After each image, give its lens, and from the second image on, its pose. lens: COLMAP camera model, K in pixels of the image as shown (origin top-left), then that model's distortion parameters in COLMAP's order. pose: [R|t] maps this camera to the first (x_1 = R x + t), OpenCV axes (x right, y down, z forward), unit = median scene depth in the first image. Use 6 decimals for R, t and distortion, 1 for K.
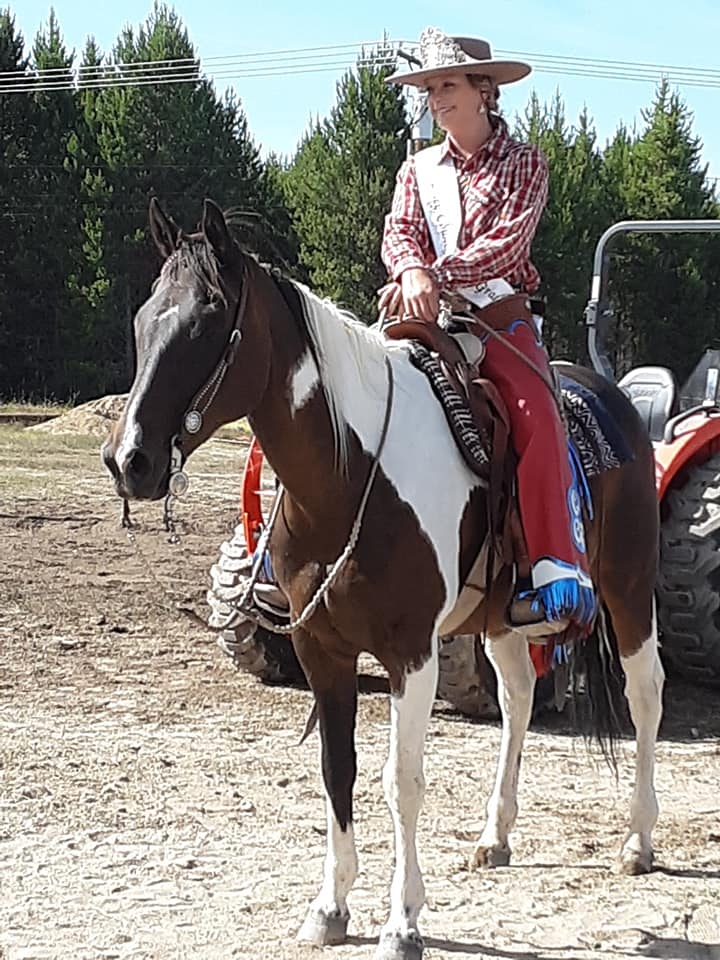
lens RADIAL K [[1932.5, 0, 360.0], [0, 1932.5, 480.0], [0, 0, 1]] dist [0.010870, 0.406933]
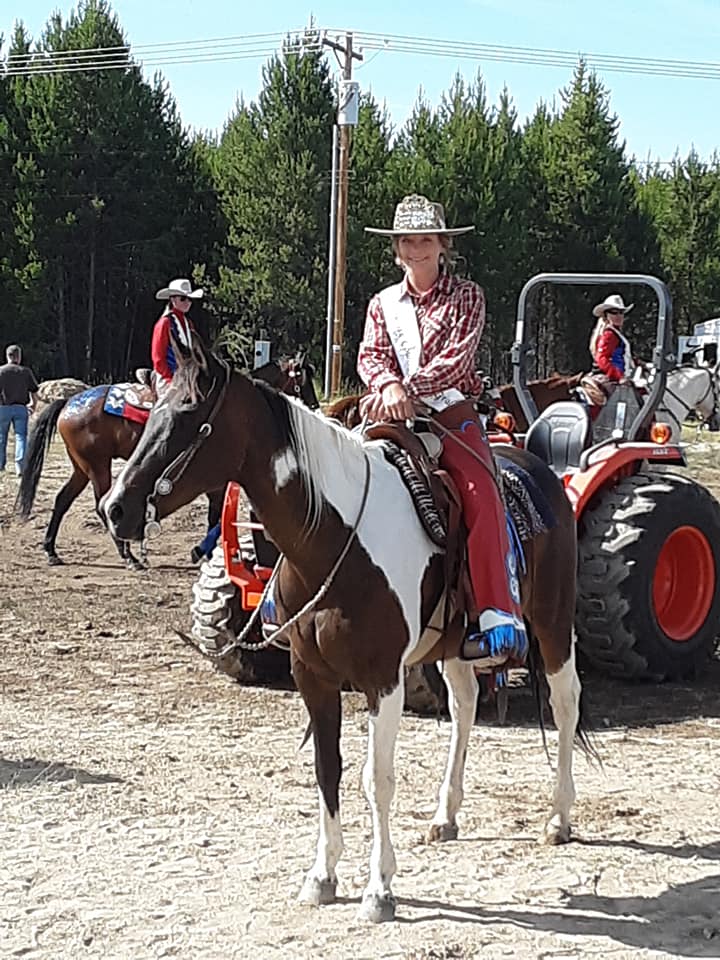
lens RADIAL K [[1932.5, 0, 360.0], [0, 1932.5, 480.0], [0, 0, 1]] dist [0.010870, 0.406933]
pose [[0.999169, -0.010569, 0.039371, -0.022449], [0.009843, 0.999779, 0.018588, -0.039740], [-0.039558, -0.018185, 0.999052, -0.170172]]
